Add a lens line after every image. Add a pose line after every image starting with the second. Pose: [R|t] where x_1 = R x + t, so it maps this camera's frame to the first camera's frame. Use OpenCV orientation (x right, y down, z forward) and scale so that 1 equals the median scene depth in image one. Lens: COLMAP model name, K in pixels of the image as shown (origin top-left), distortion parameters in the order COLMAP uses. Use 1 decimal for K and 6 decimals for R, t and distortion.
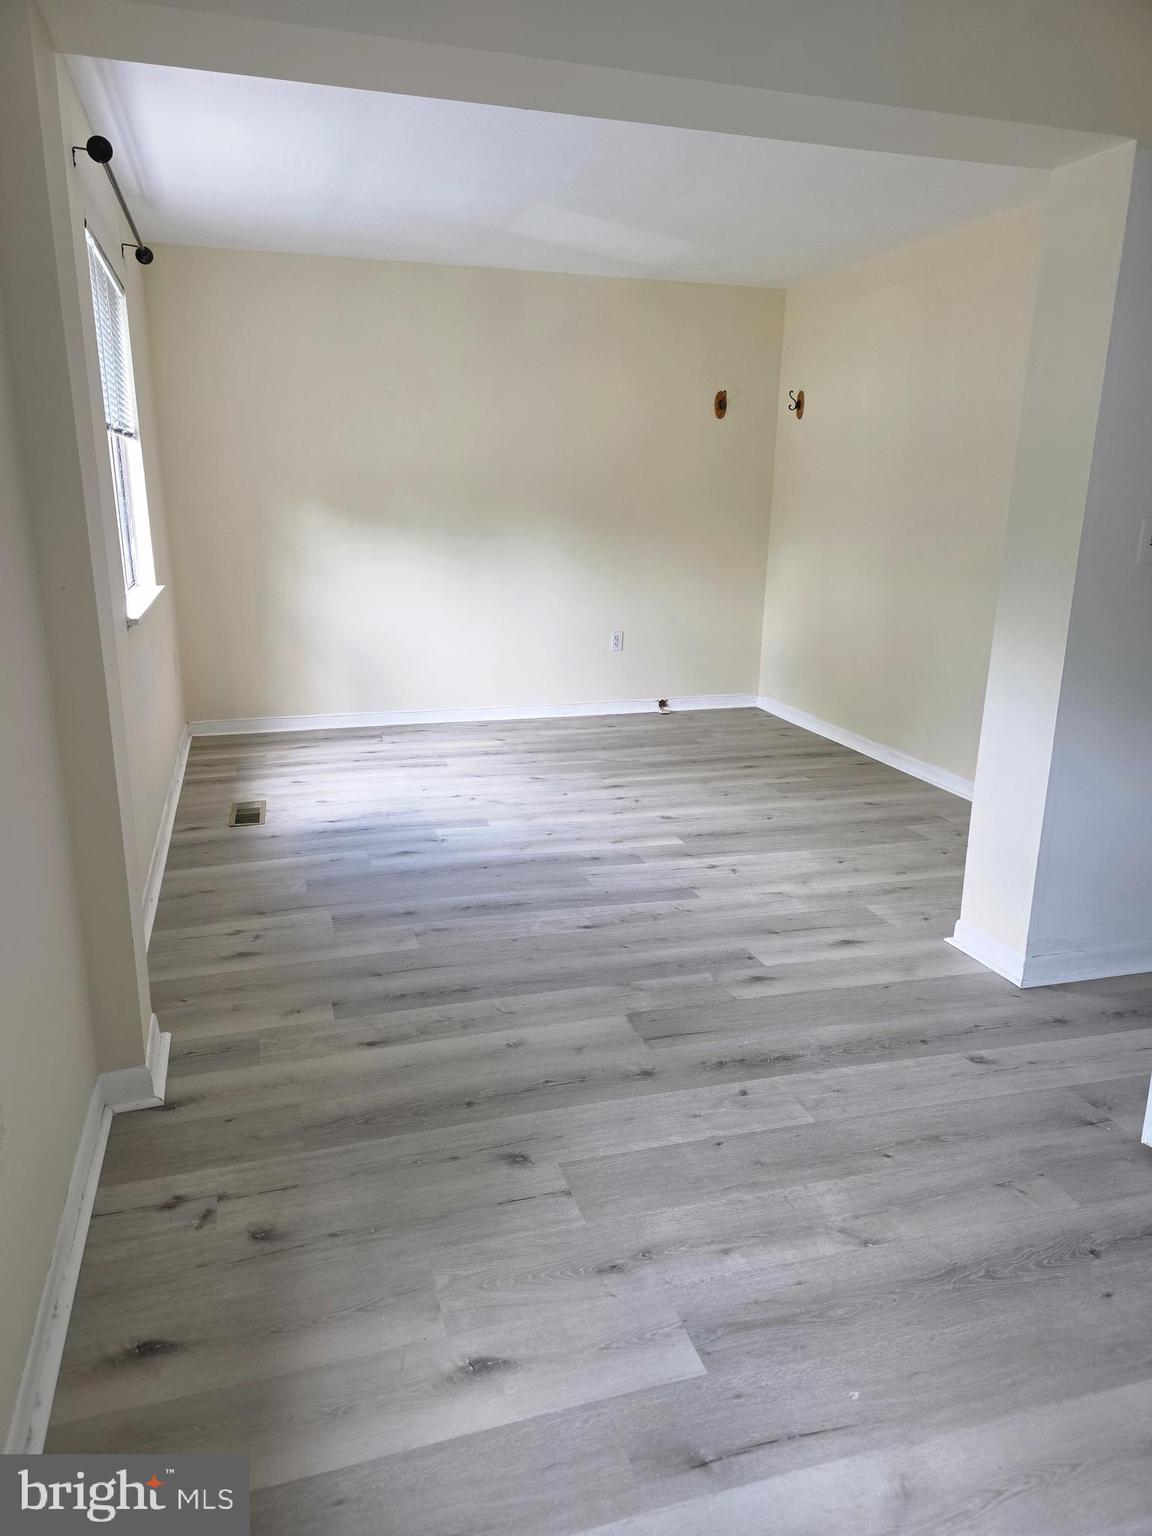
lens RADIAL K [[1030.5, 0, 568.3], [0, 1030.5, 763.3], [0, 0, 1]] dist [0.070918, -0.067232]
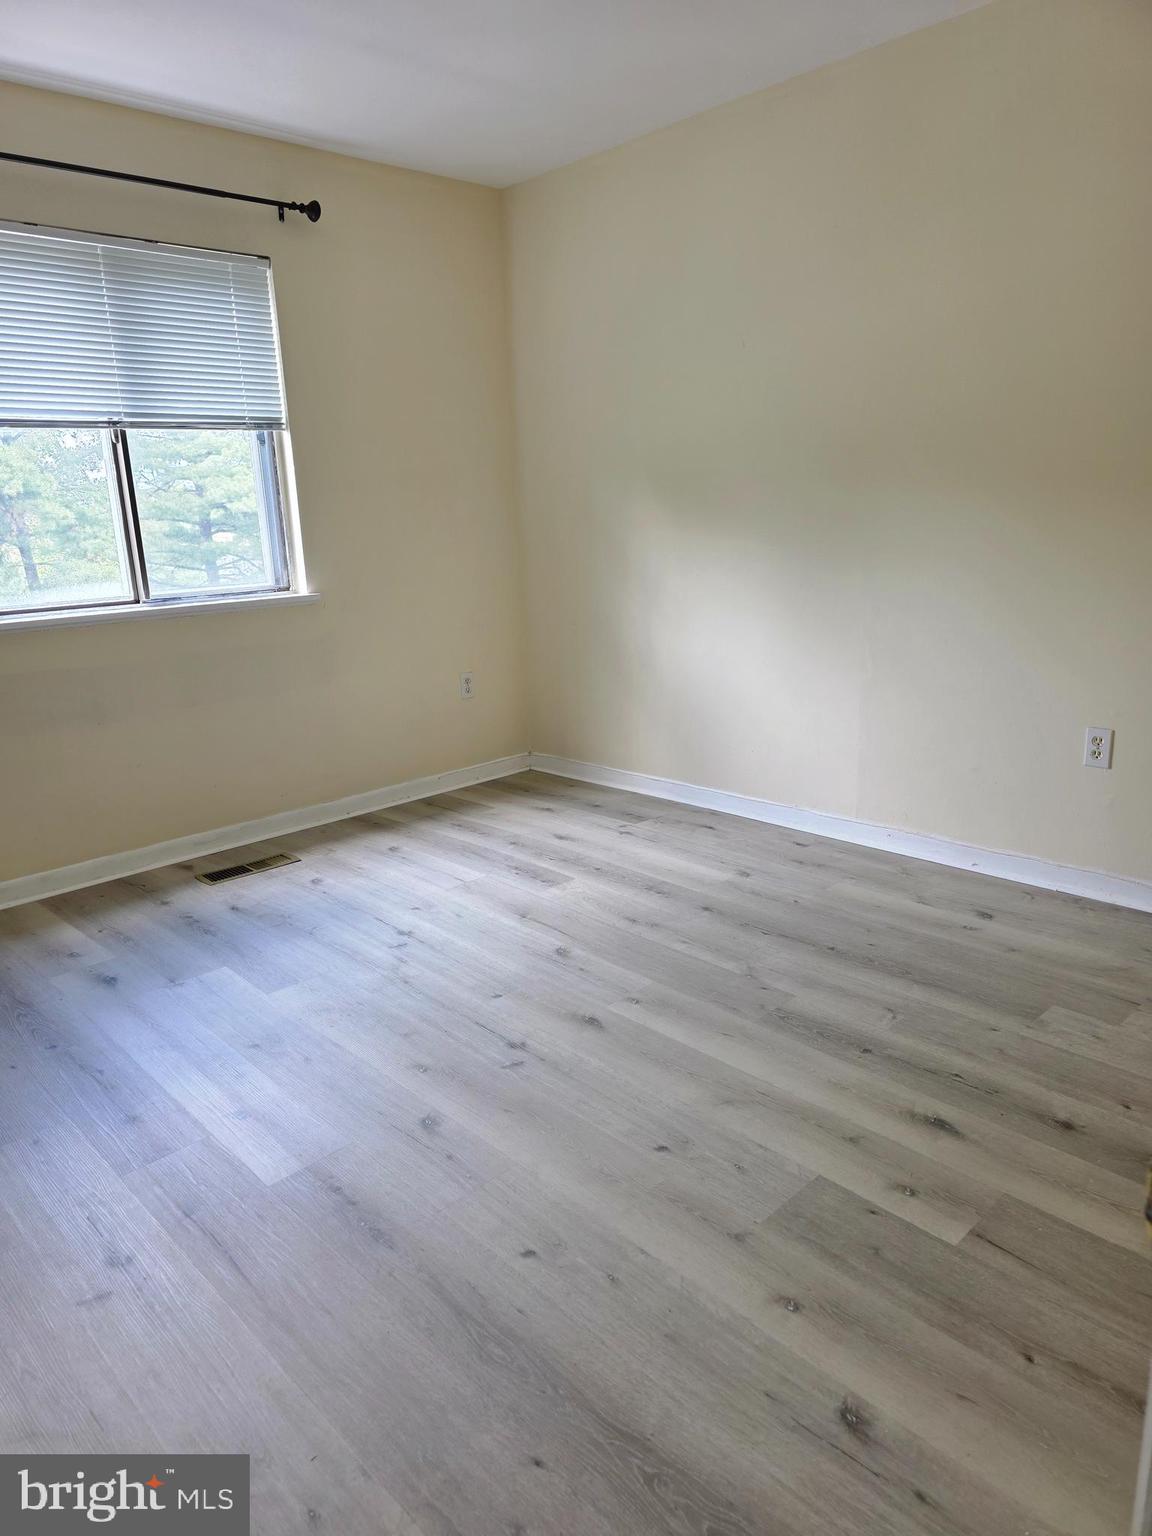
lens RADIAL K [[1030.5, 0, 562.0], [0, 1030.5, 763.8], [0, 0, 1]] dist [0.070918, -0.067232]
pose [[0.441303, 0.194033, -0.876129, 0.448802], [-0.179843, 0.975658, 0.125489, -0.159025], [0.879152, 0.102187, 0.465457, 0.705701]]
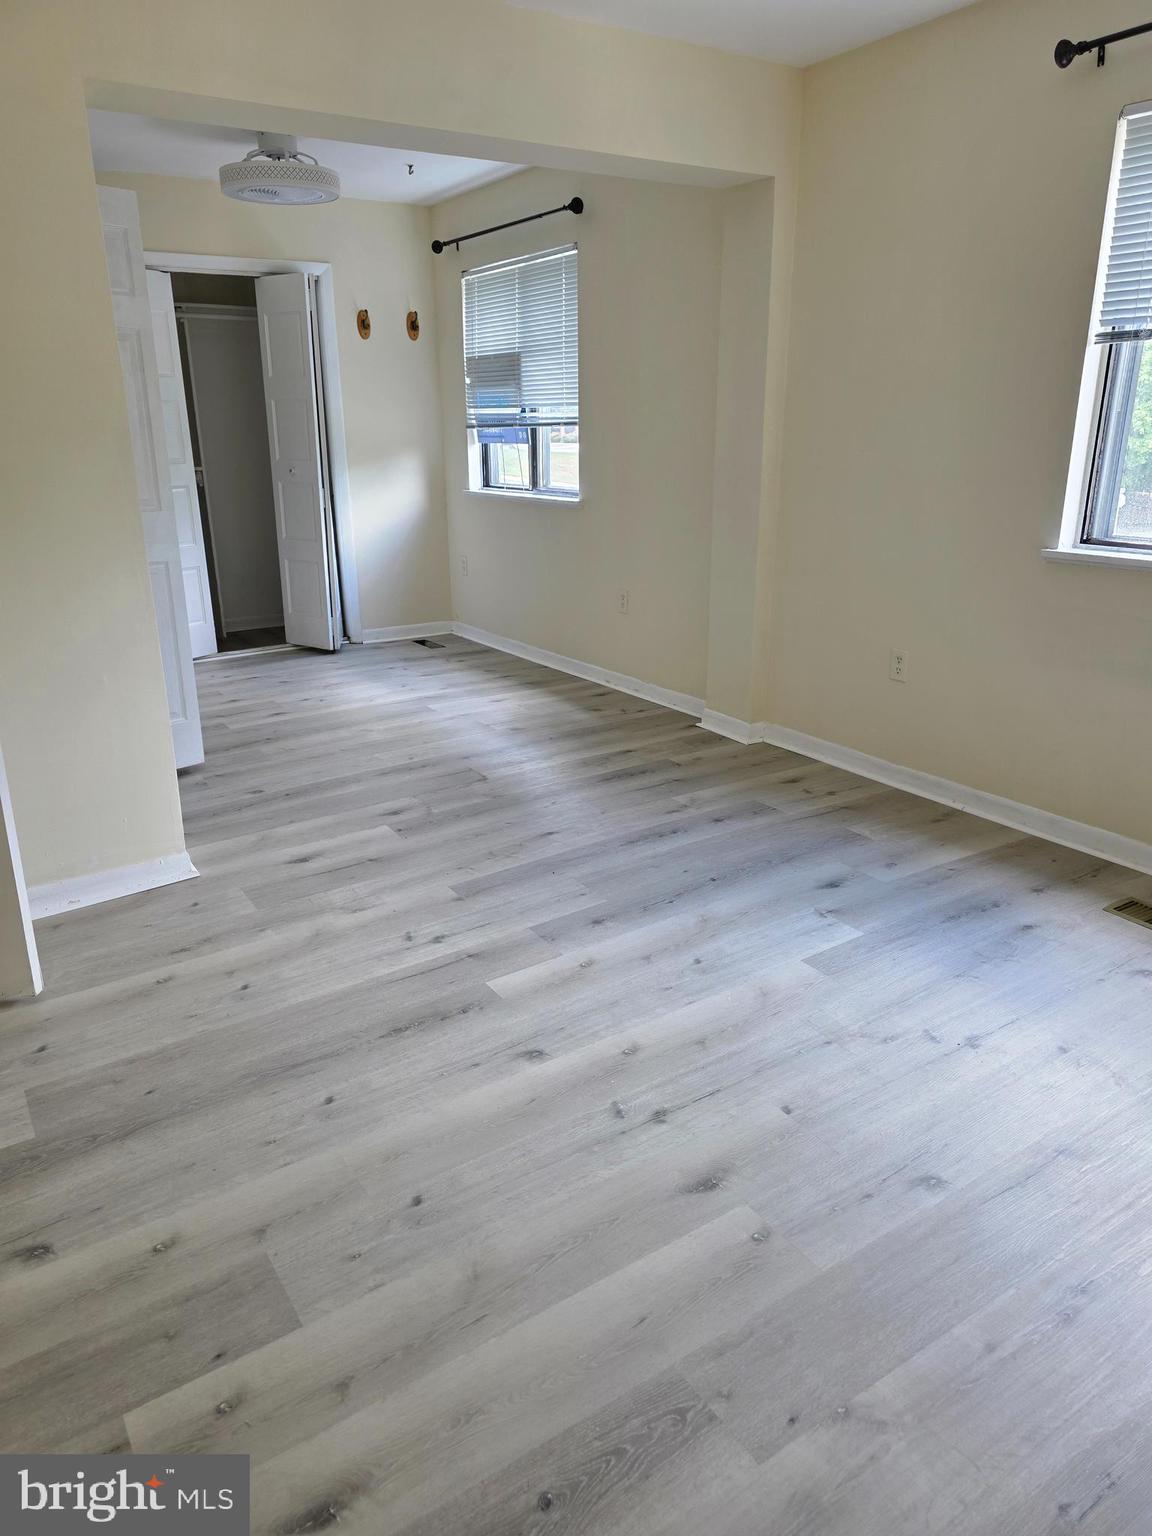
lens RADIAL K [[1030.5, 0, 561.3], [0, 1030.5, 772.8], [0, 0, 1]] dist [0.070918, -0.067232]
pose [[-0.962228, 0.088225, -0.257552, 0.176233], [-0.066620, 0.840966, 0.536971, -0.297434], [0.263967, 0.533847, -0.803324, 1.167732]]
